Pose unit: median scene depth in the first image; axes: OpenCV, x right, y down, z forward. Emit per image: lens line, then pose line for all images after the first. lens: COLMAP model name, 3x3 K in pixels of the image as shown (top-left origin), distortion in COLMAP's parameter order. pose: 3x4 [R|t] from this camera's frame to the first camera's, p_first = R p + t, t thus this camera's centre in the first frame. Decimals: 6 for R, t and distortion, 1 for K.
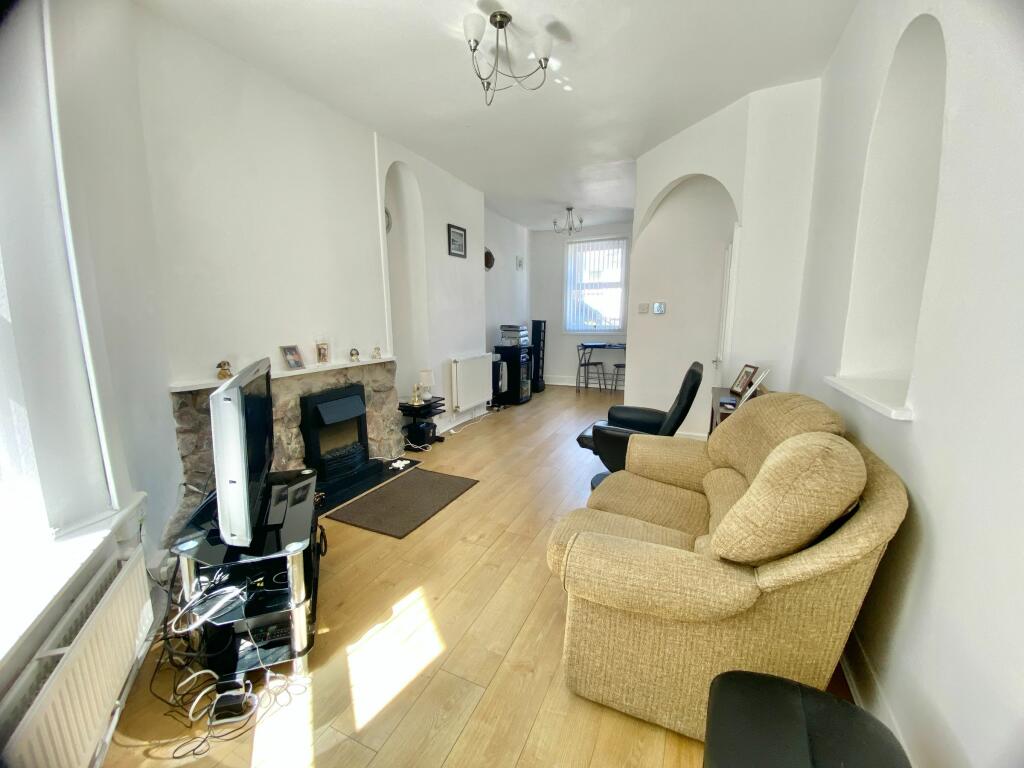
lens RADIAL K [[417.8, 0, 512.2], [0, 417.8, 378.6], [0, 0, 1]] dist [0.034771, -0.030402]
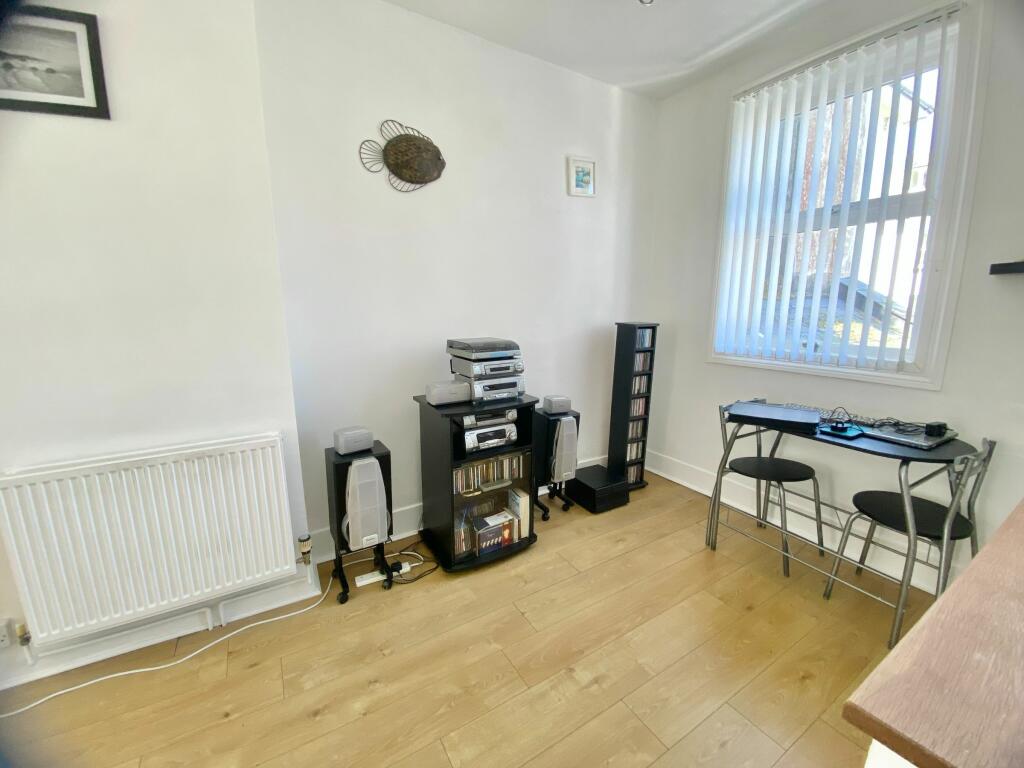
lens RADIAL K [[417.2, 0, 500.7], [0, 417.2, 382.7], [0, 0, 1]] dist [0.000752, -0.008202]
pose [[0.820093, 0.100360, -0.563360, 0.365379], [-0.077901, 0.994915, 0.063837, -0.193318], [0.566902, -0.008466, 0.823741, 1.185659]]
